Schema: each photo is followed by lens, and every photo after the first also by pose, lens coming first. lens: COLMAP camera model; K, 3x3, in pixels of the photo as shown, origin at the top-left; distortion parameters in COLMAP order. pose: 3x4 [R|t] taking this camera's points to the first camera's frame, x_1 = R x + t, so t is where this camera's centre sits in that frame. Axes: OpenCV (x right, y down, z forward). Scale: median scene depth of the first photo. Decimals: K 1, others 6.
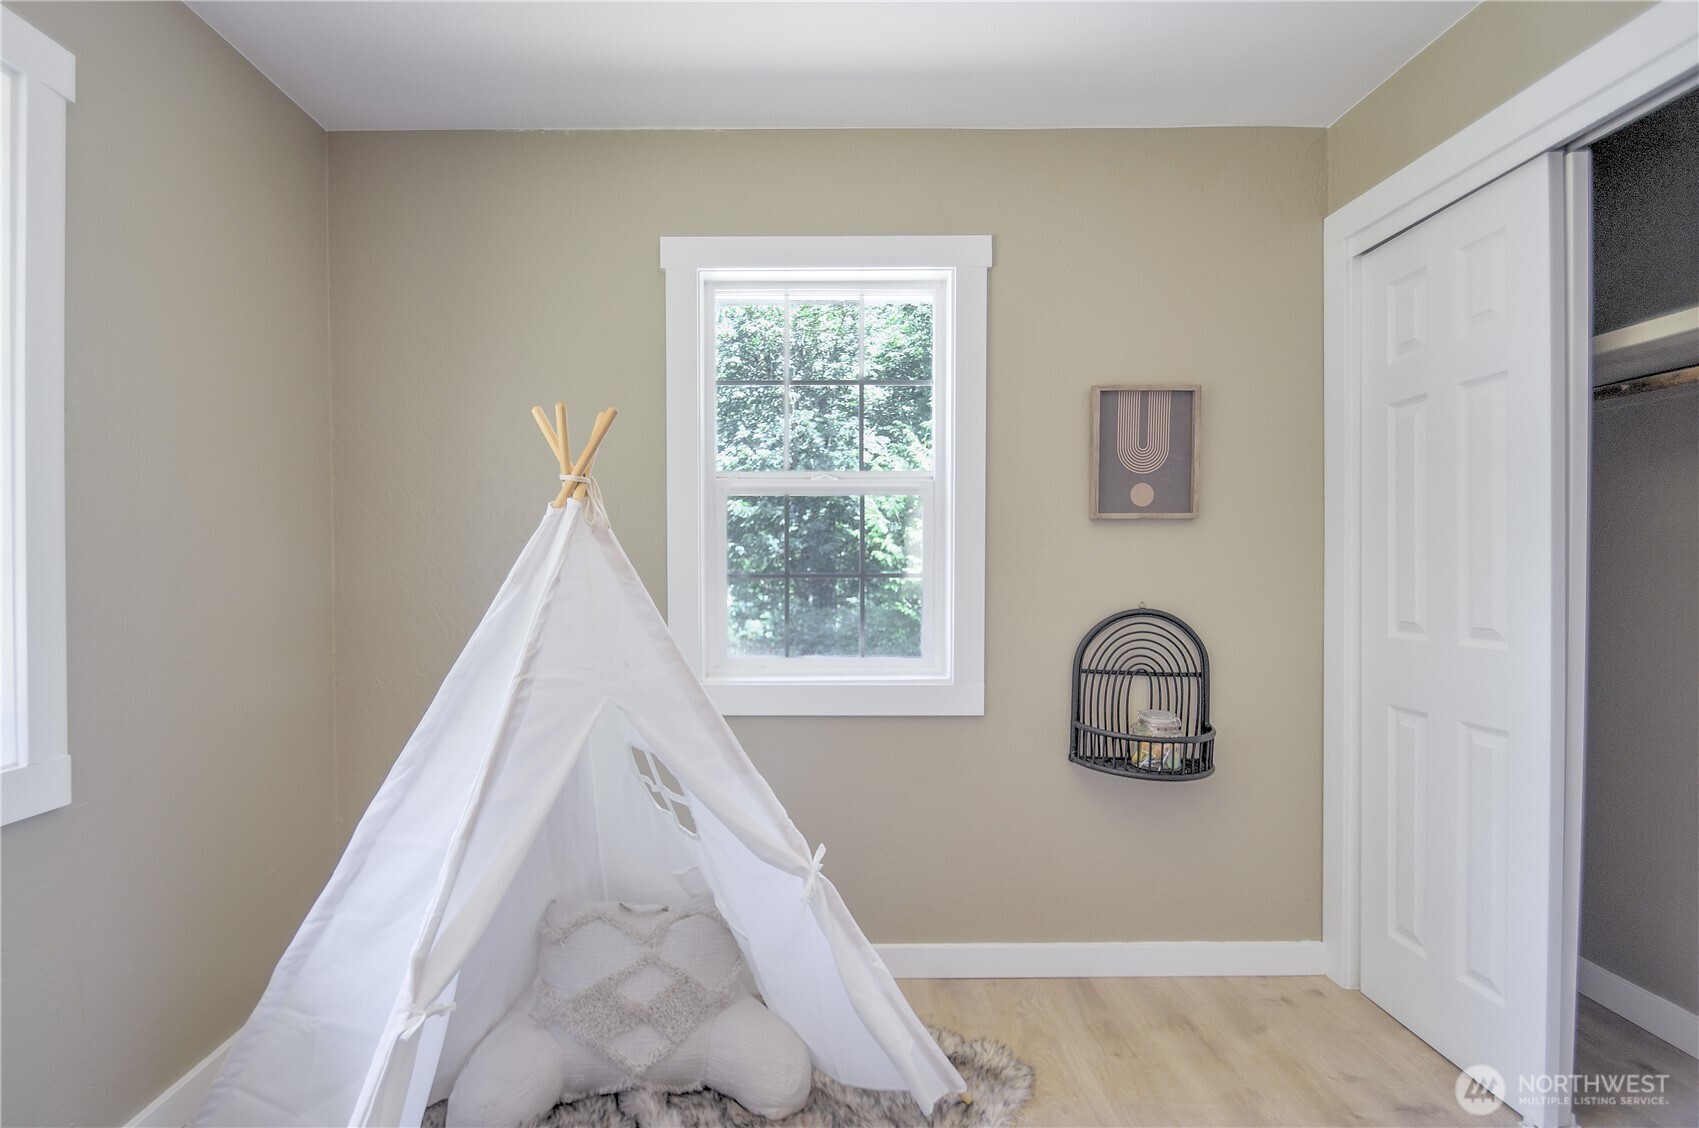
lens RADIAL K [[843.9, 0, 849.3], [0, 843.9, 566.1], [0, 0, 1]] dist [-0.001411, -0.002054]
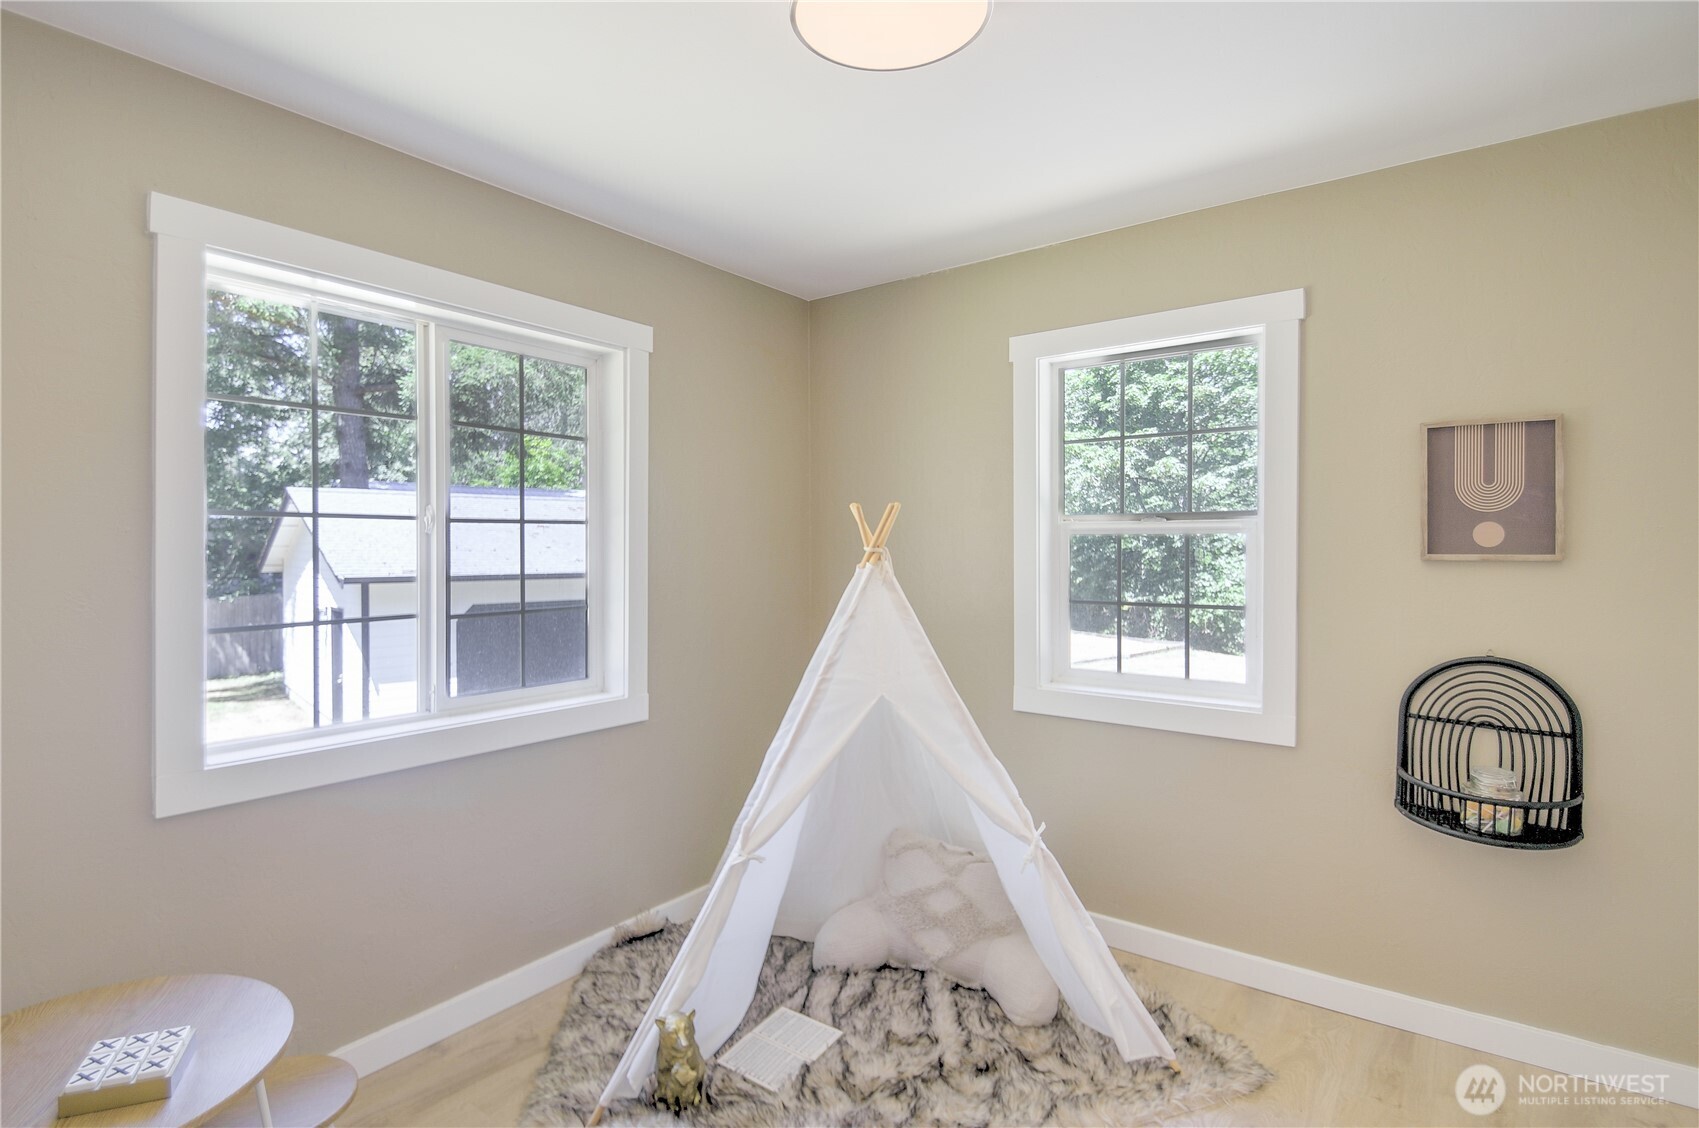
lens RADIAL K [[770.0, 0, 852.8], [0, 770.0, 560.6], [0, 0, 1]] dist [0.014132, -0.010165]
pose [[0.820725, 0.008768, -0.571257, 0.285600], [-0.011677, 0.999931, -0.001428, -0.051229], [0.571204, 0.007842, 0.820770, -0.112270]]
